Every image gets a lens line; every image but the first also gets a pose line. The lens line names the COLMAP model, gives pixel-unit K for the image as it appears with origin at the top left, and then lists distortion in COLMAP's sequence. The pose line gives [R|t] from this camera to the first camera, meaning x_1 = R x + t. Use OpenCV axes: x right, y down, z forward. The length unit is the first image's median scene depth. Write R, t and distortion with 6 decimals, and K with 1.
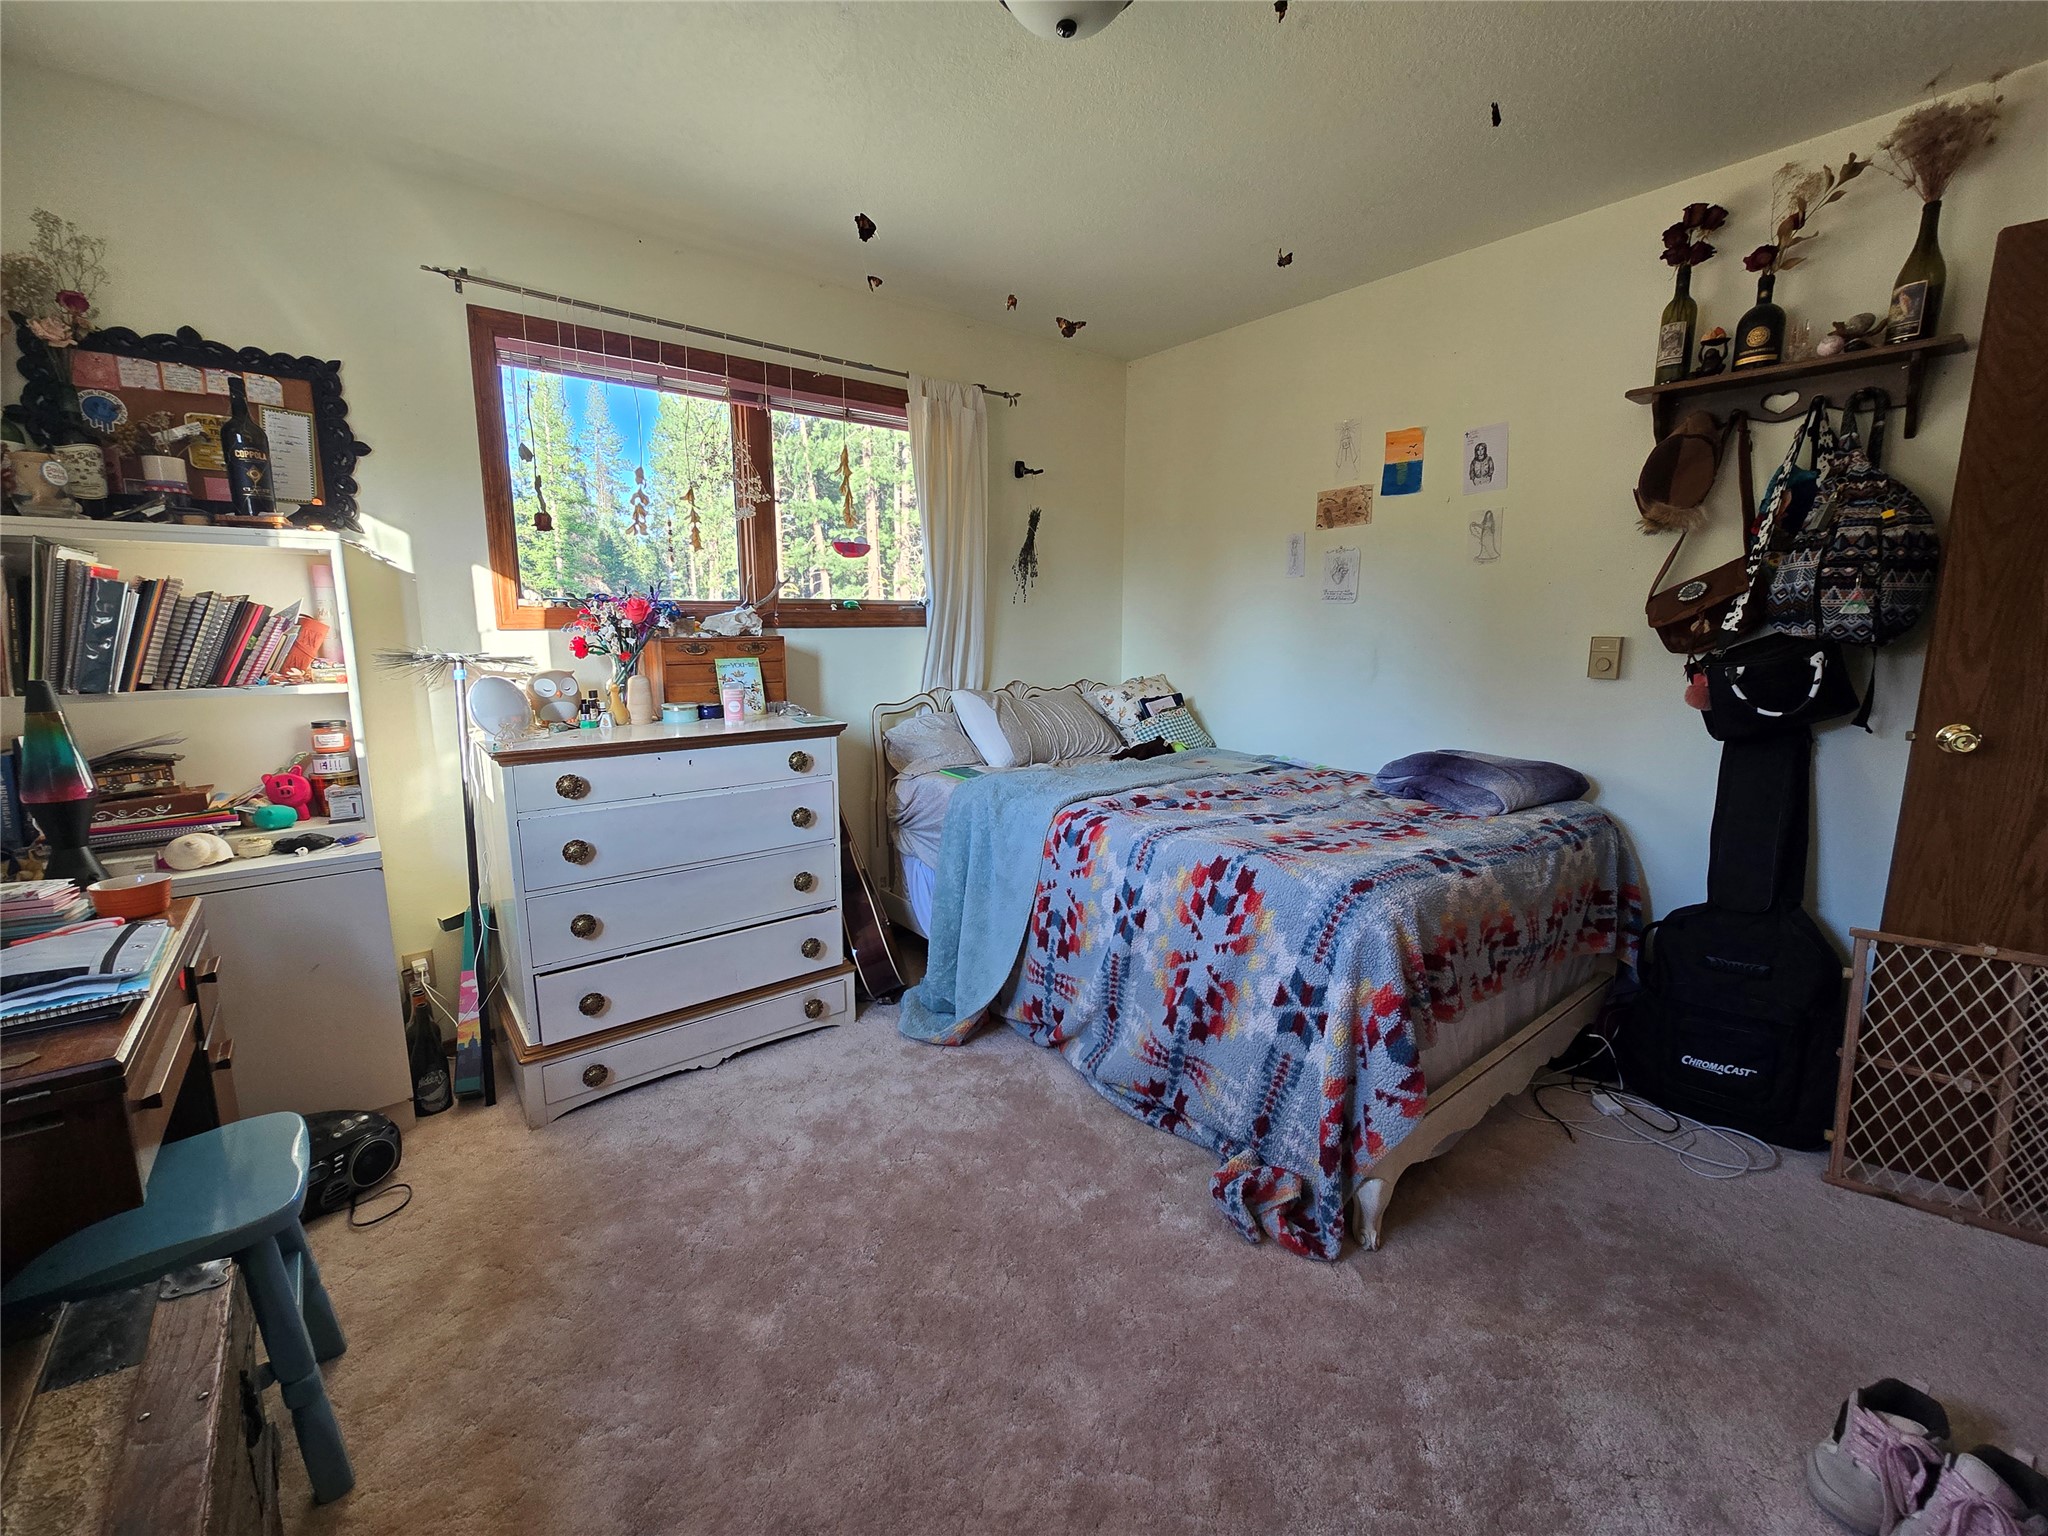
lens RADIAL K [[831.6, 0, 1010.3], [0, 831.6, 768.6], [0, 0, 1]] dist [0.001412, 0.000195]
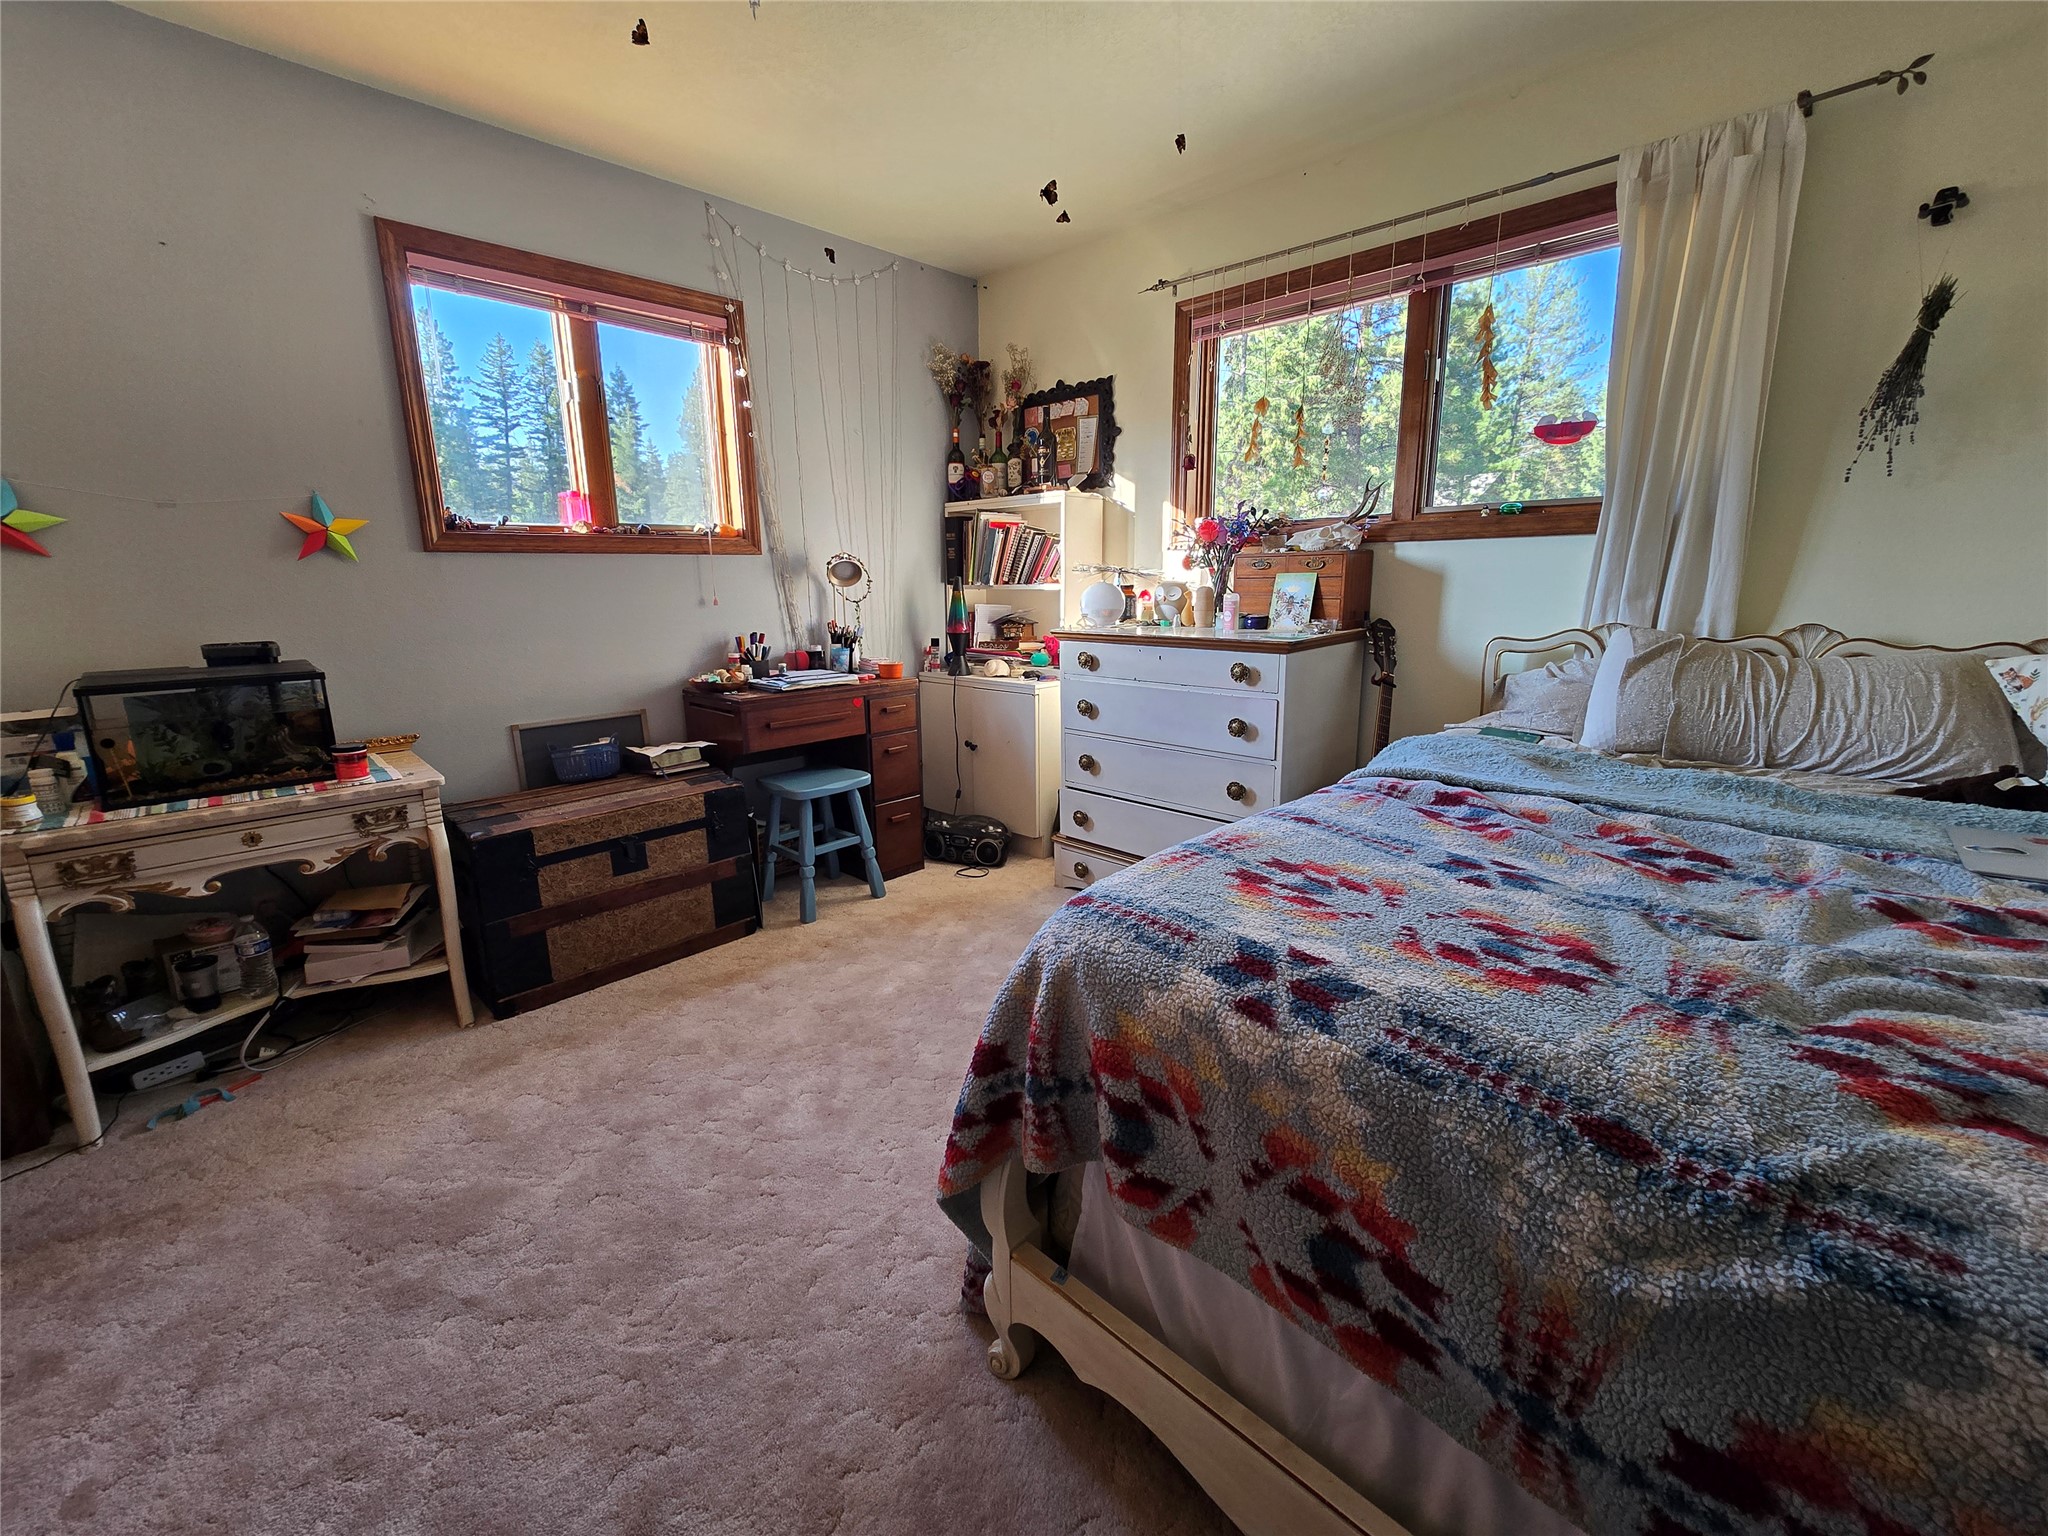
lens RADIAL K [[831.6, 0, 1011.2], [0, 831.6, 763.3], [0, 0, 1]] dist [0.001412, 0.000195]
pose [[0.122737, 0.222984, -0.967065, 0.761227], [-0.156303, 0.966614, 0.203043, -0.068576], [0.980054, 0.126234, 0.153492, 0.609443]]
